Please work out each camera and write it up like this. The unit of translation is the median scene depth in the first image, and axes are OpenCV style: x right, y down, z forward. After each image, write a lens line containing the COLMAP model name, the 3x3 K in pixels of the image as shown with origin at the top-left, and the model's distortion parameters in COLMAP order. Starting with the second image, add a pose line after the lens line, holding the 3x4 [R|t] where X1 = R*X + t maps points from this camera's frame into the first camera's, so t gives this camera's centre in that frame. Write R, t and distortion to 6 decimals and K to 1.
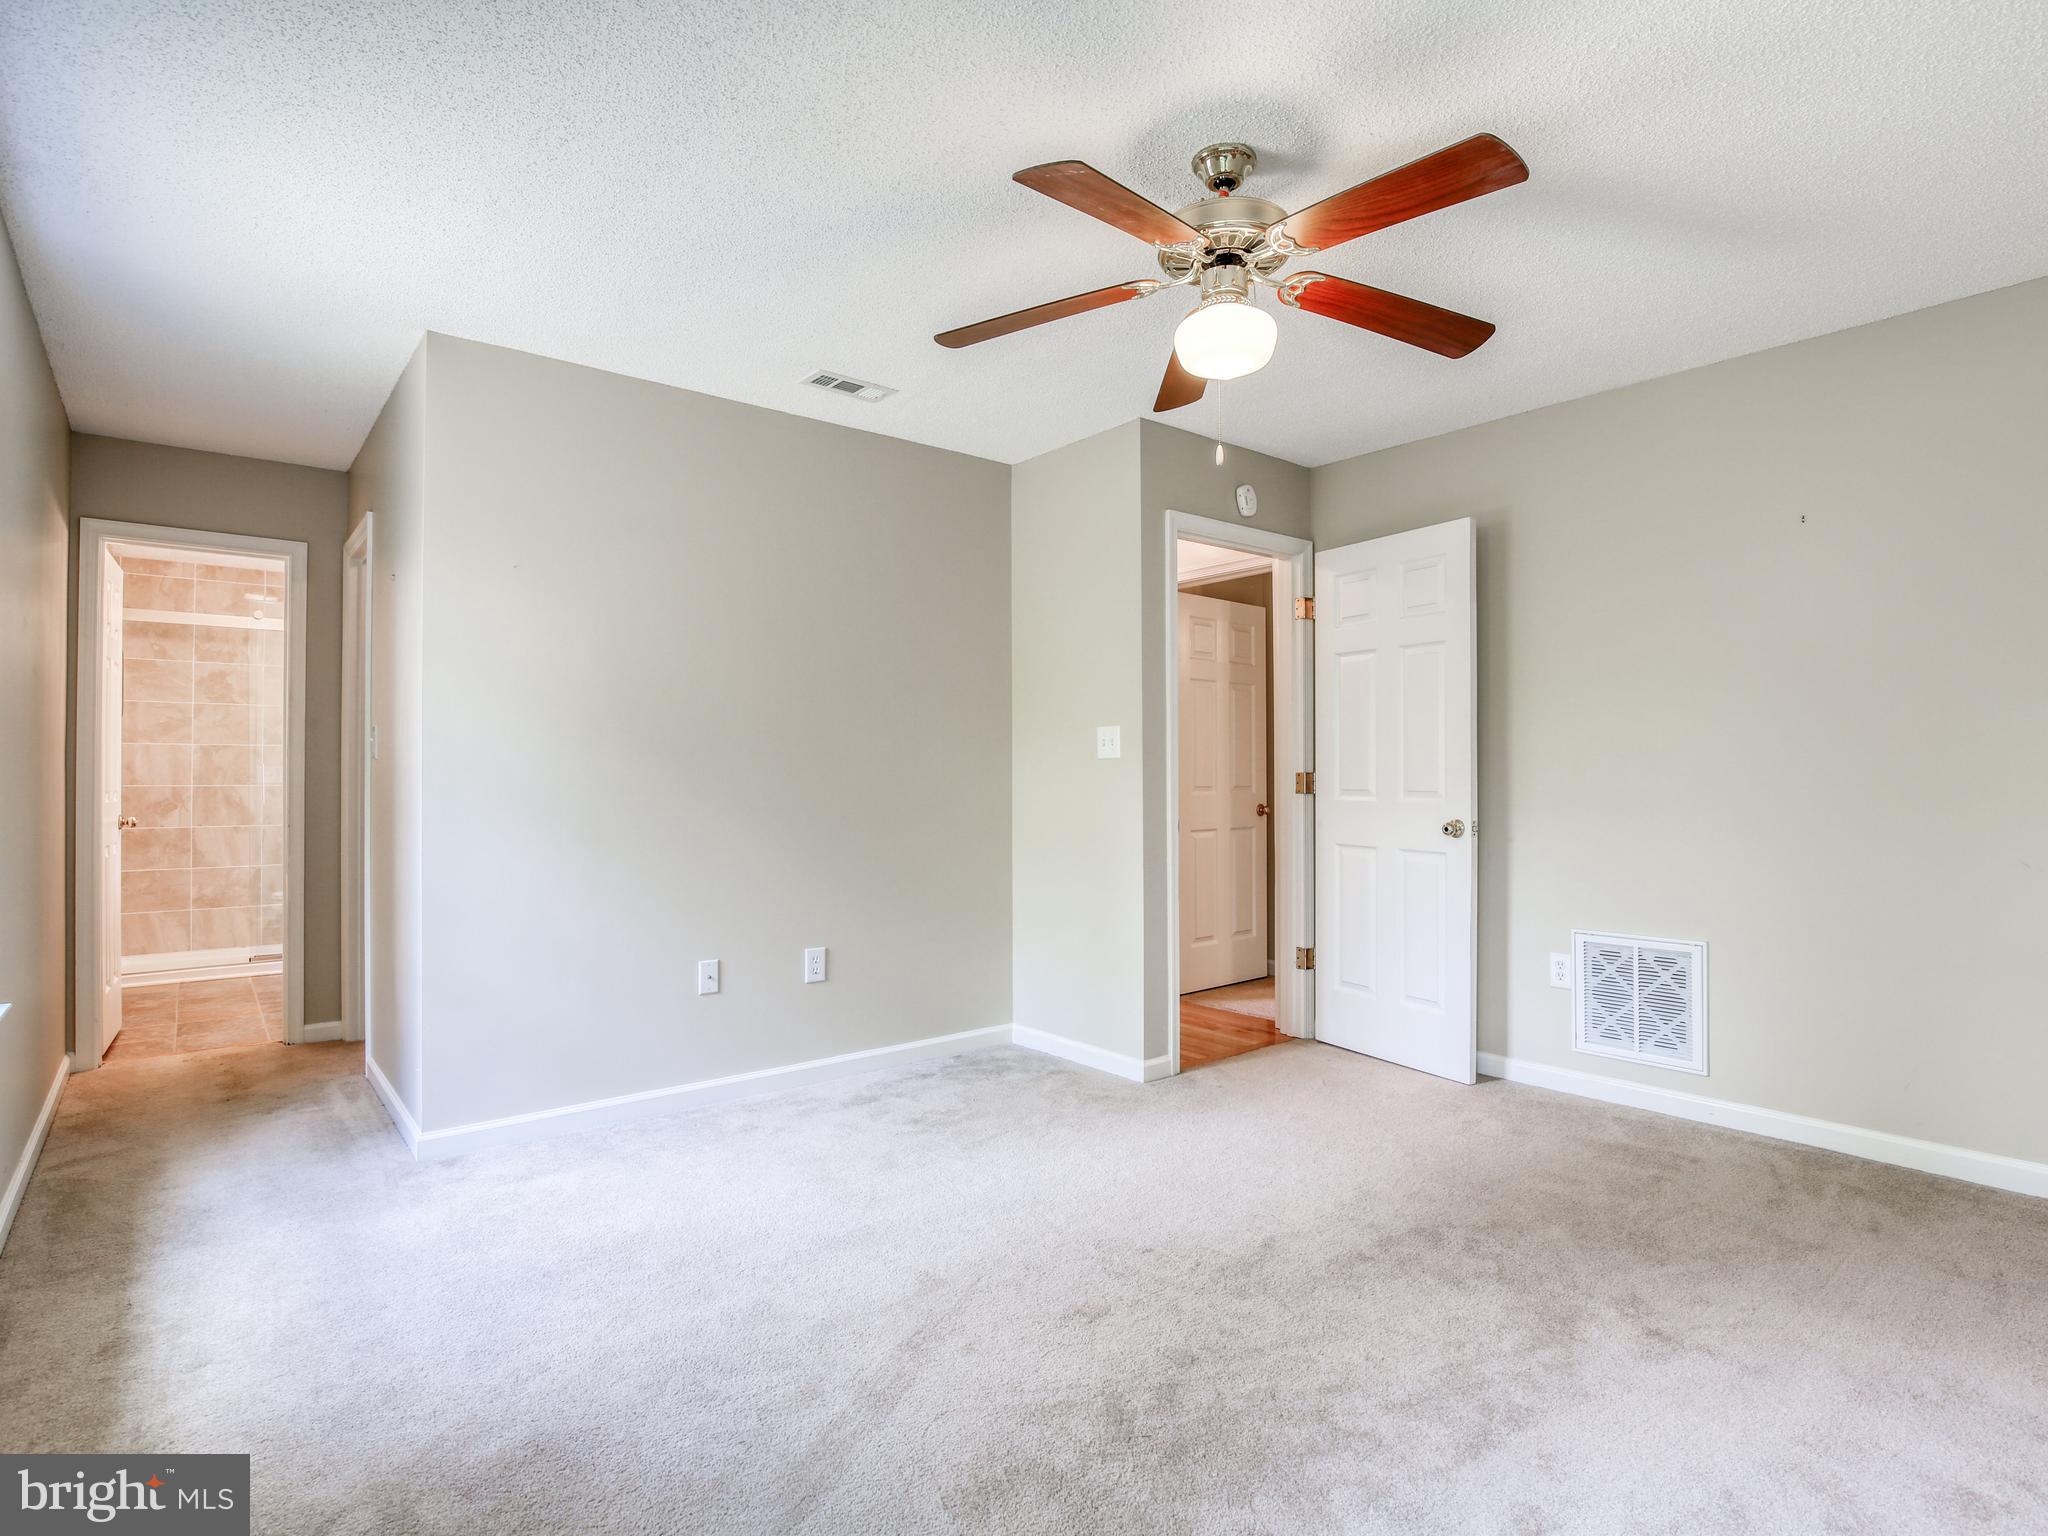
lens RADIAL K [[1076.1, 0, 1024.1], [0, 1076.1, 758.4], [0, 0, 1]] dist [-0.029657, 0.000797]
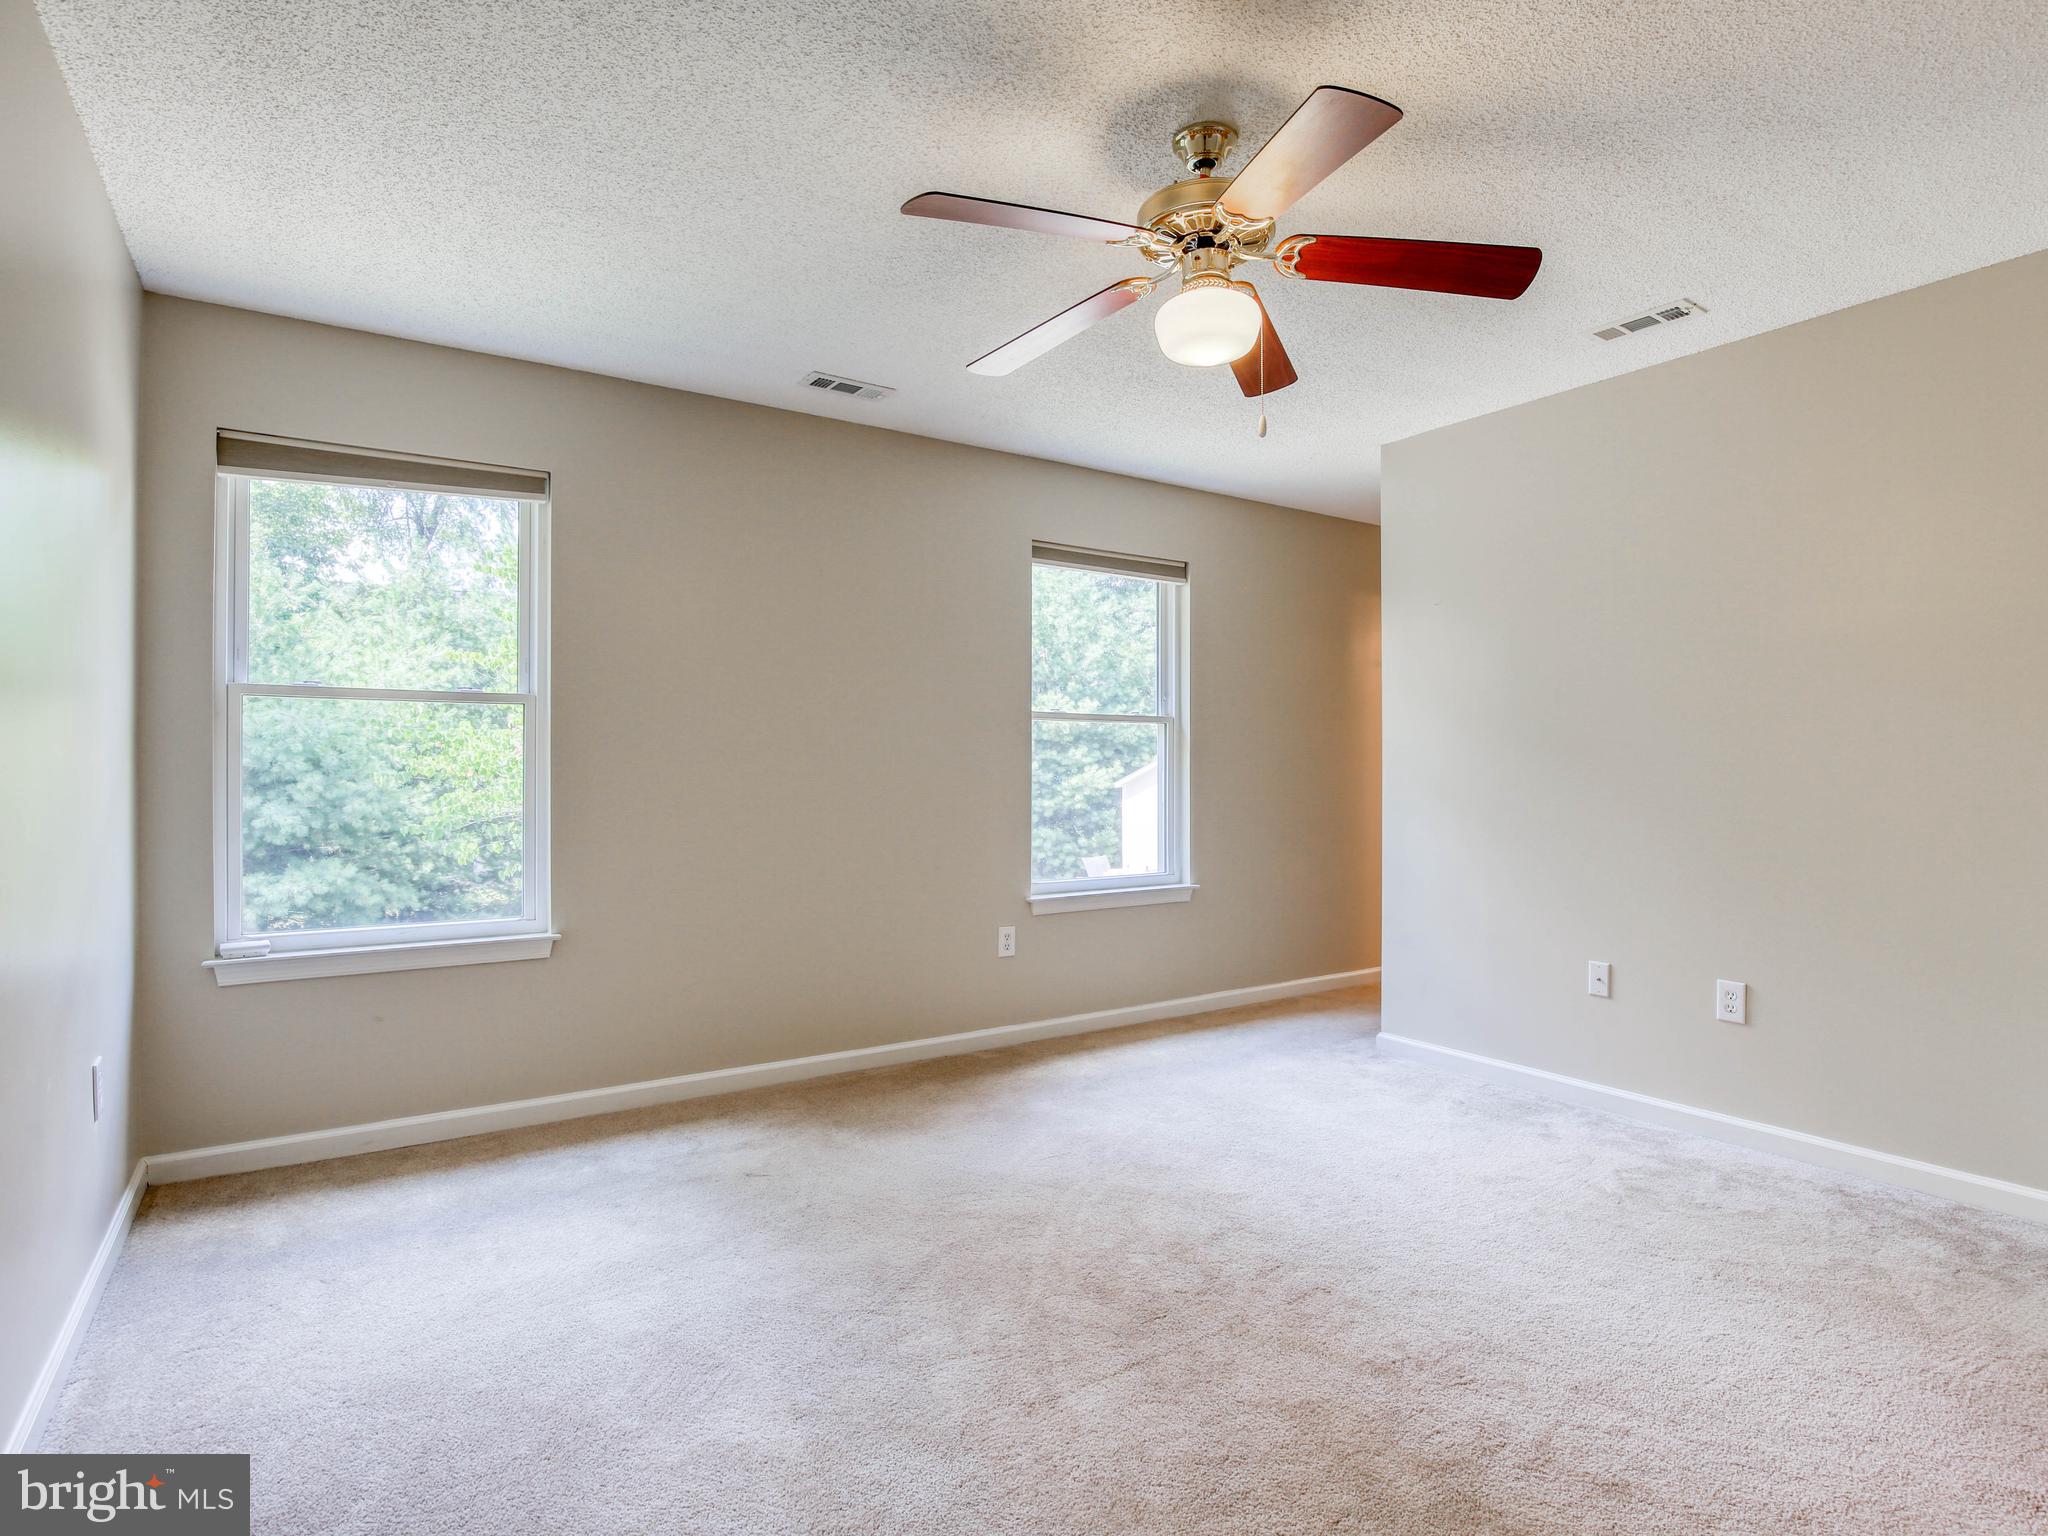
lens RADIAL K [[1076.1, 0, 1024.1], [0, 1076.1, 758.4], [0, 0, 1]] dist [-0.029657, 0.000797]
pose [[-0.106184, -0.008736, -0.994308, 0.741170], [0.011886, 0.999879, -0.010054, 0.006401], [0.994275, -0.012886, -0.106068, 0.592517]]
